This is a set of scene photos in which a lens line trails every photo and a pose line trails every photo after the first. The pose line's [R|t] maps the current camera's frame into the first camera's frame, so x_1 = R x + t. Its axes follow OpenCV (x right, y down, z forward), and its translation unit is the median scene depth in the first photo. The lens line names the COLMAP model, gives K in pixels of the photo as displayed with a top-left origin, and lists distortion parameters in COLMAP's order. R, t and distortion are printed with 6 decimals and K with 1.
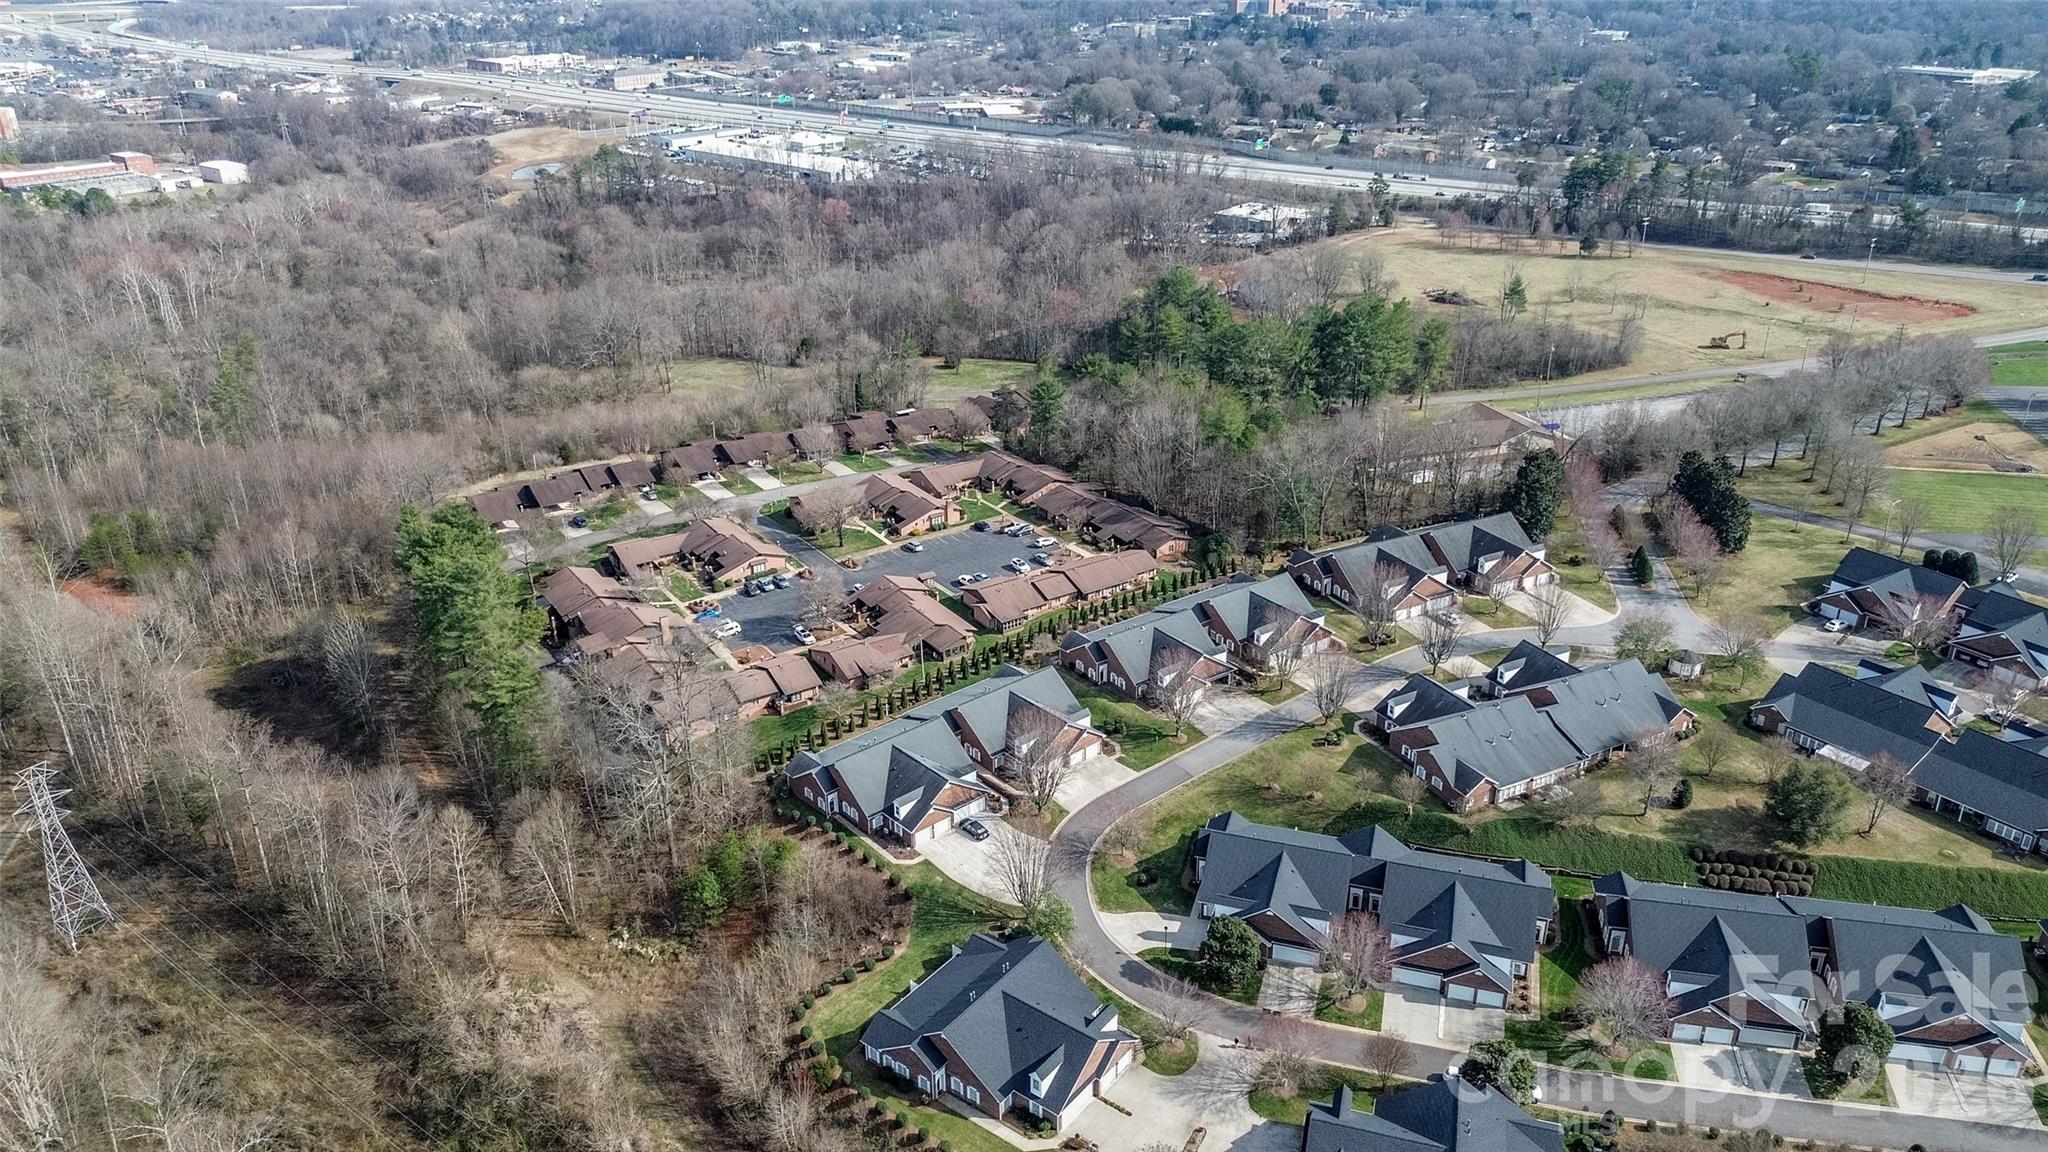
lens RADIAL K [[1453.5, 0, 1024.0], [0, 1453.5, 576.0], [0, 0, 1]] dist [0.062426, -0.052279]
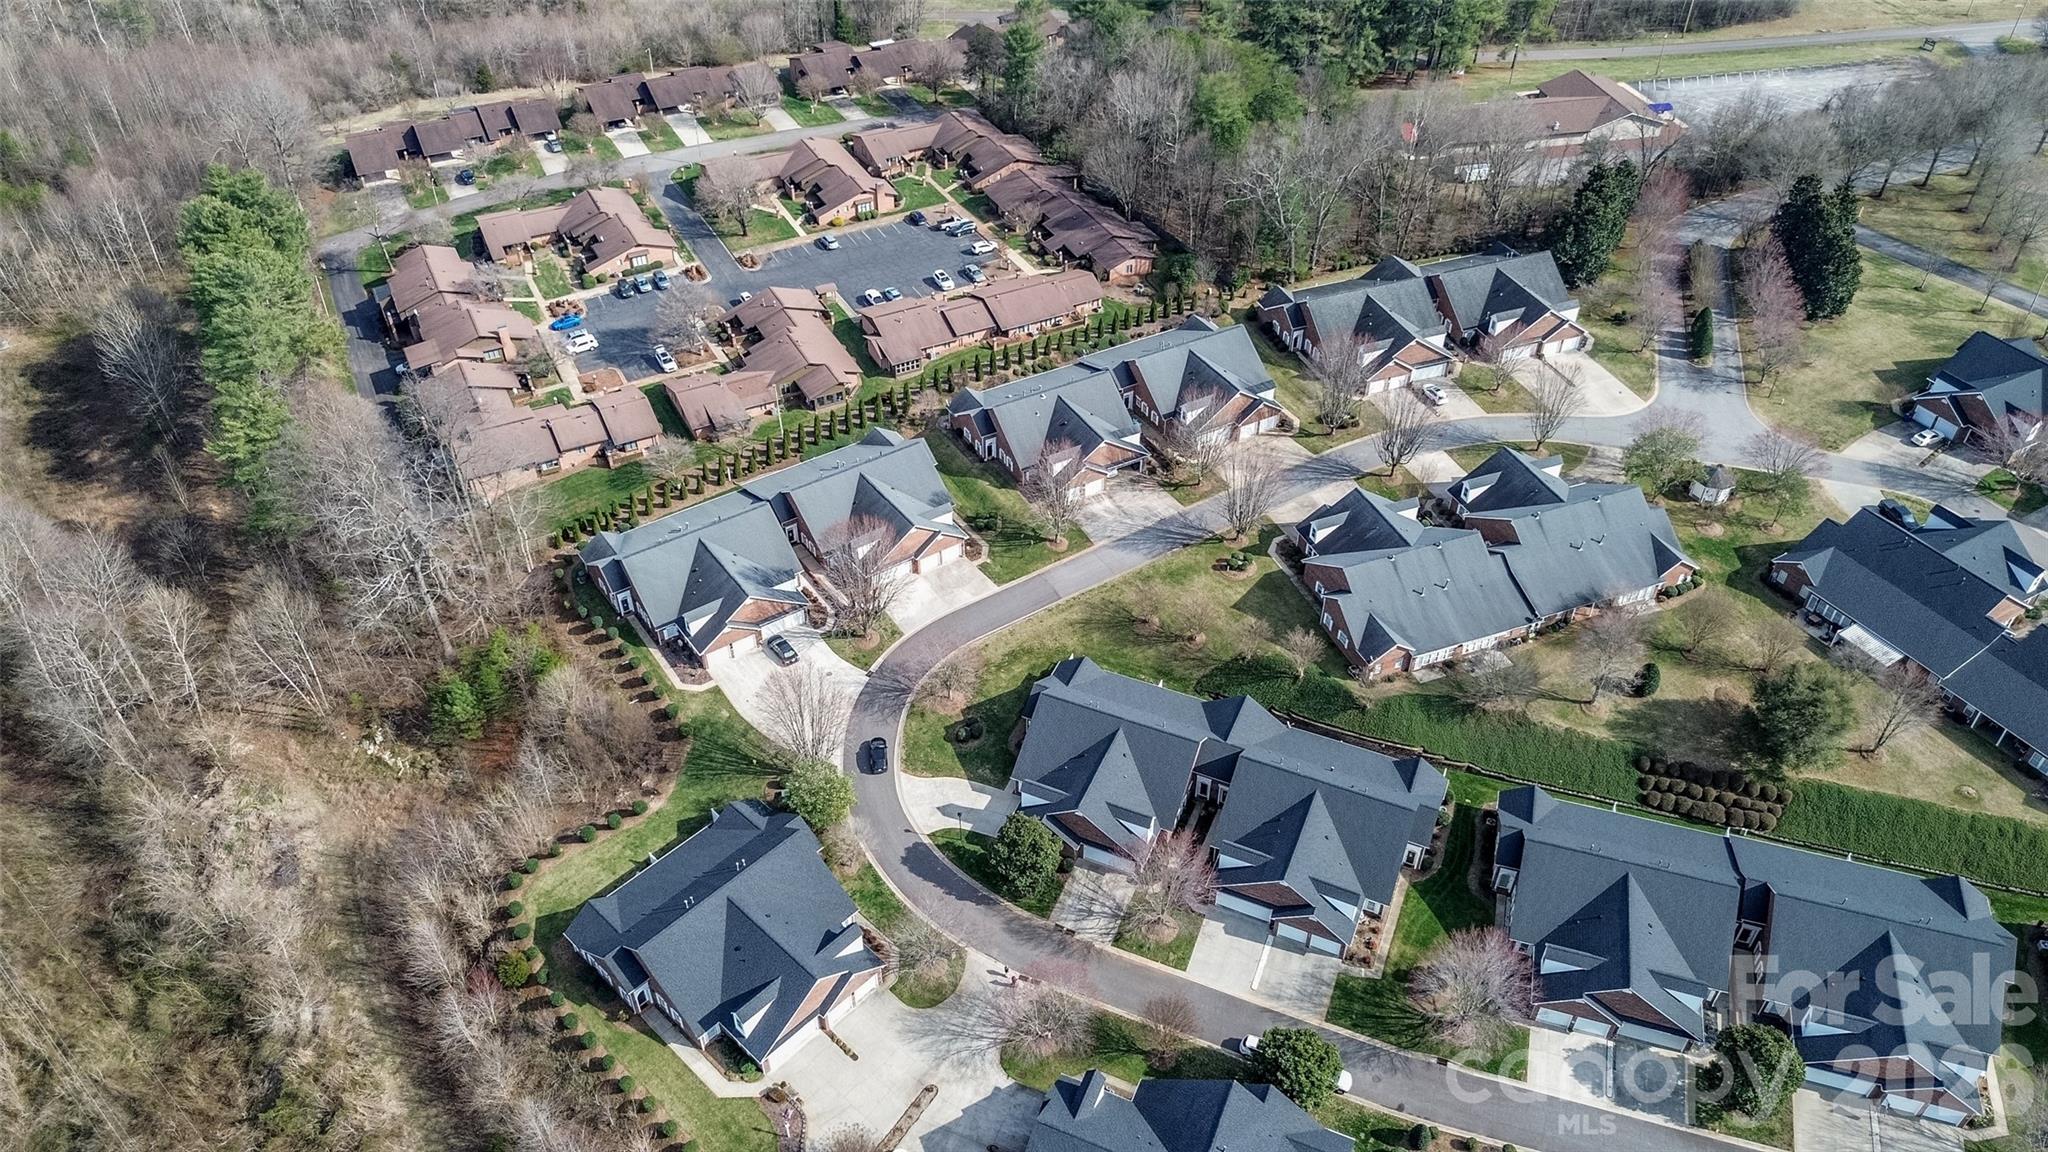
lens RADIAL K [[1448.3, 0, 1024.0], [0, 1448.3, 576.0], [0, 0, 1]] dist [0.079890, -0.077979]
pose [[0.994081, 0.079198, -0.074364, 0.126153], [-0.055462, 0.958553, 0.279465, -0.084925], [0.093415, -0.273686, 0.957272, 0.166045]]
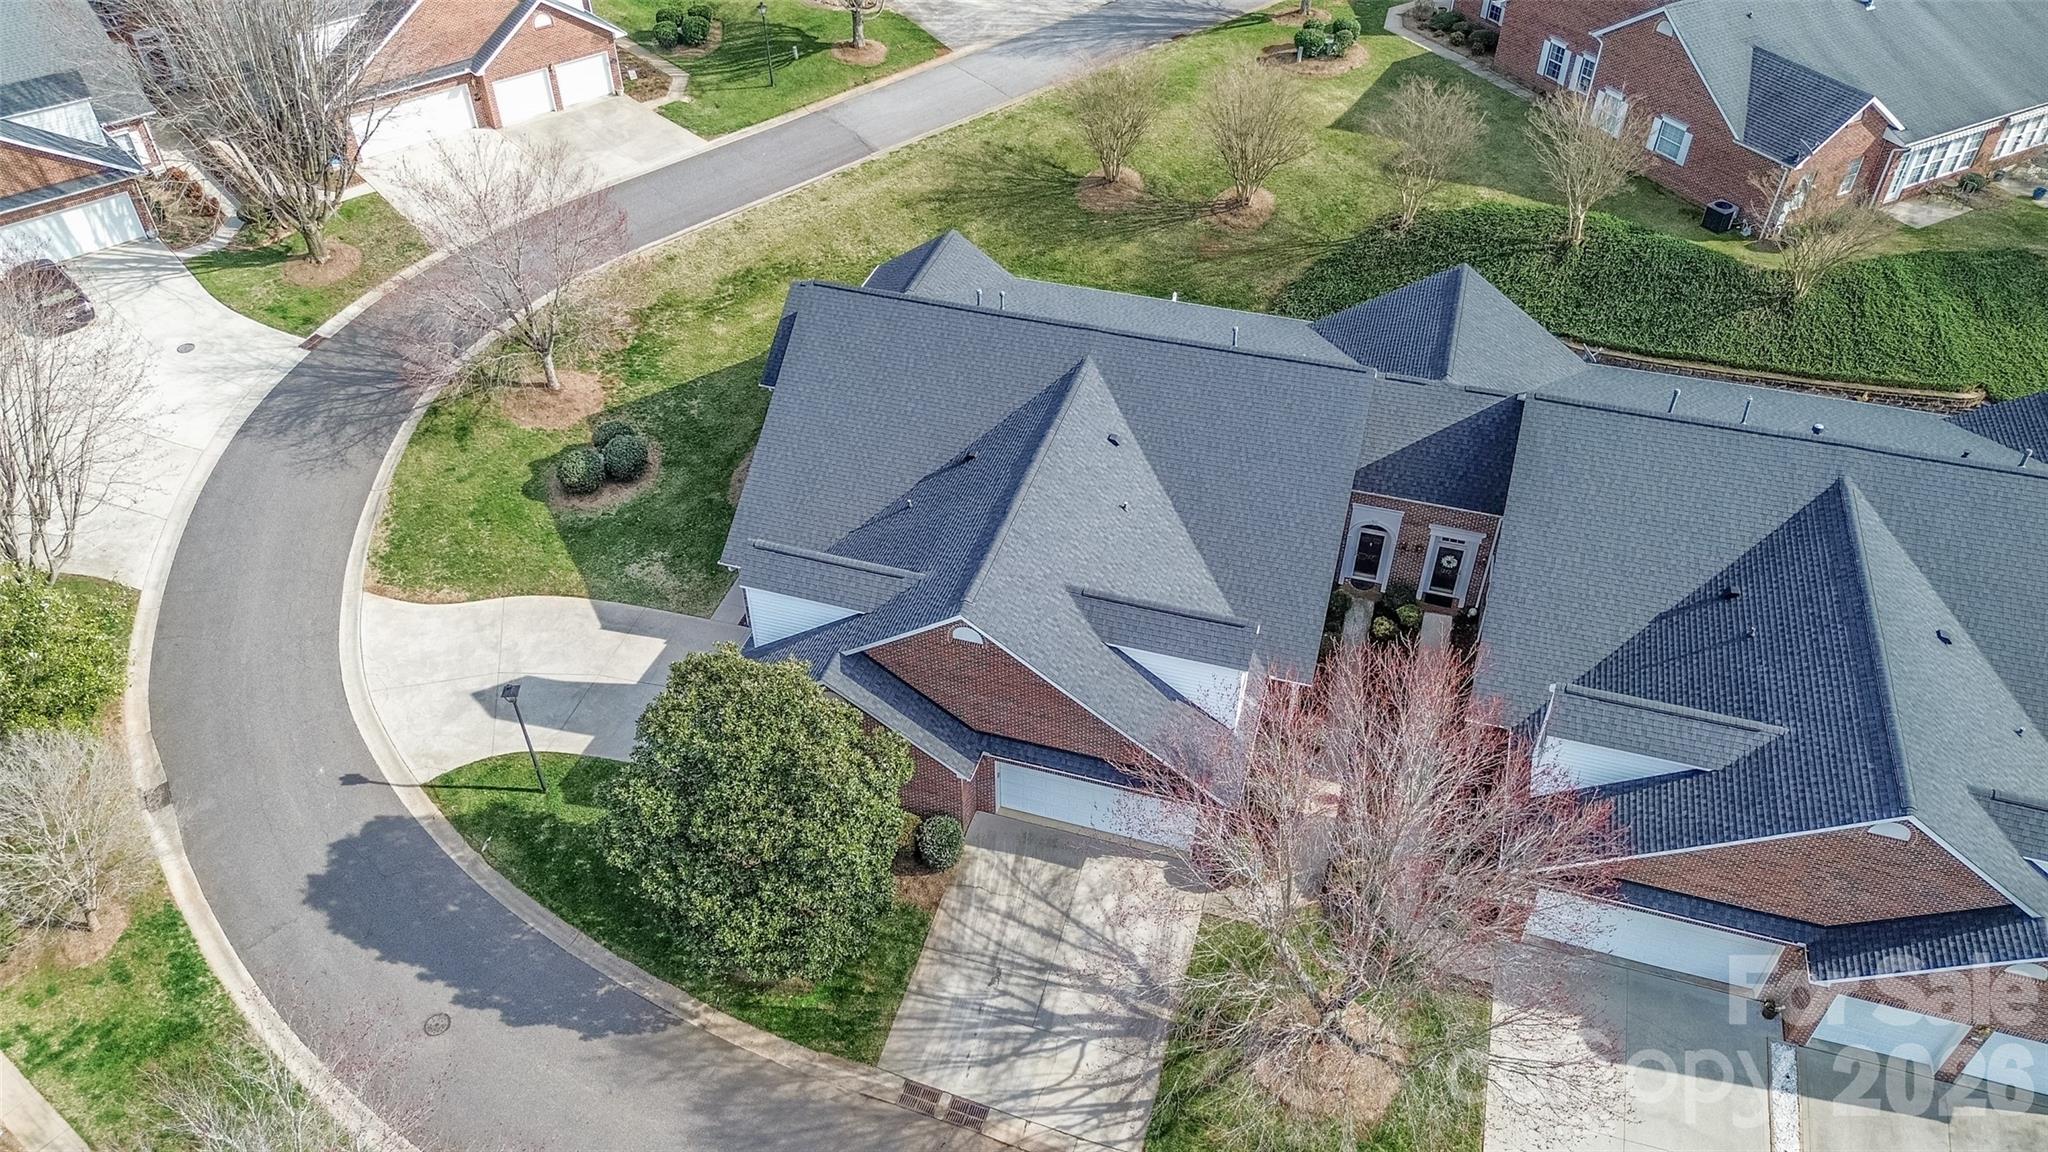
lens RADIAL K [[1453.5, 0, 1024.0], [0, 1453.5, 576.0], [0, 0, 1]] dist [0.062426, -0.052279]
pose [[0.999899, 0.000956, 0.014178, 0.116582], [-0.004915, 0.959416, 0.281953, 0.110585], [-0.013333, -0.281994, 0.959323, 0.540313]]
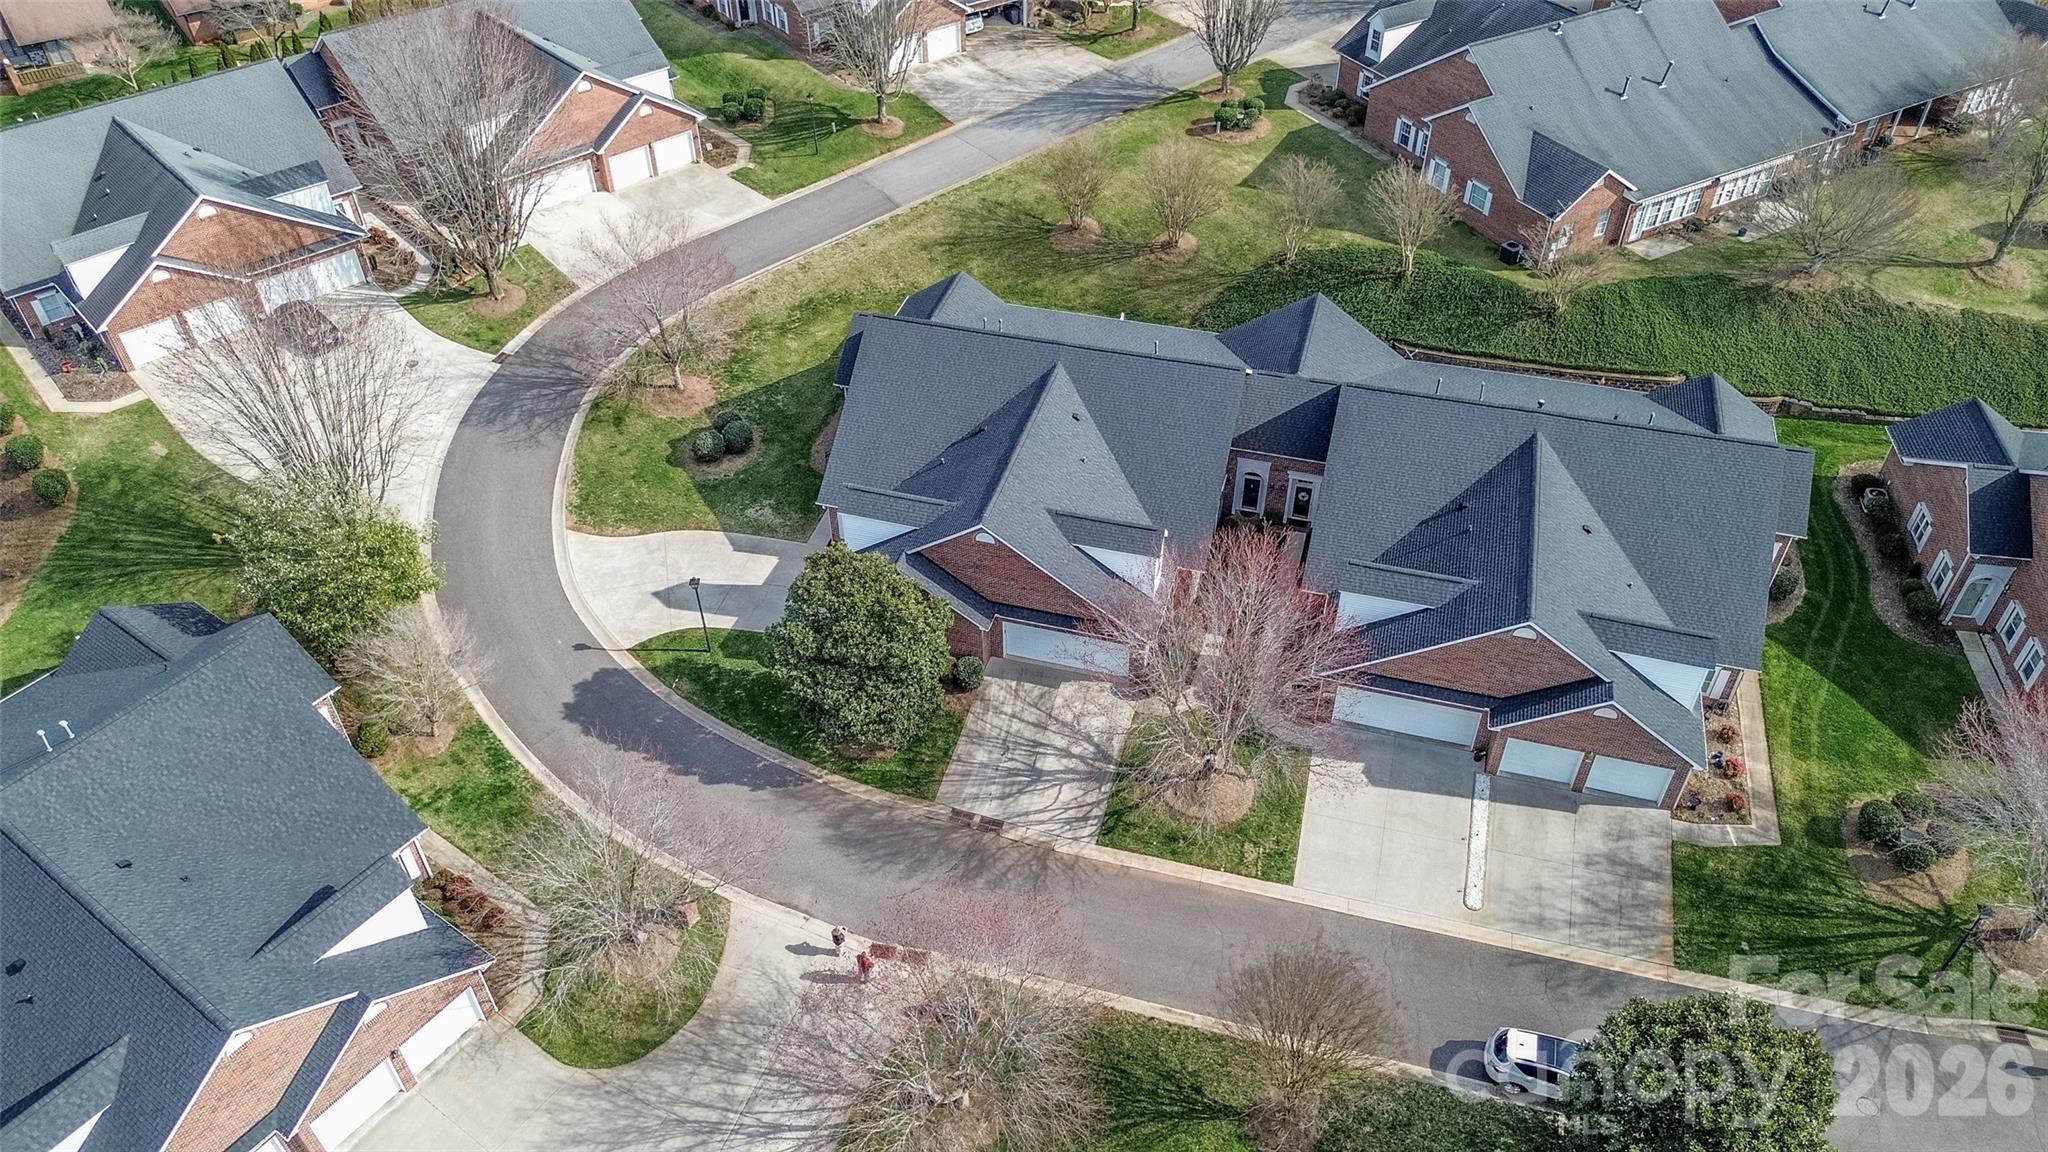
lens RADIAL K [[1456.3, 0, 1024.0], [0, 1456.3, 576.0], [0, 0, 1]] dist [0.079582, -0.086438]
pose [[0.999597, -0.015301, 0.023921, 0.113664], [0.007824, 0.958199, 0.285995, 0.096621], [-0.027297, -0.285692, 0.957933, 0.454845]]
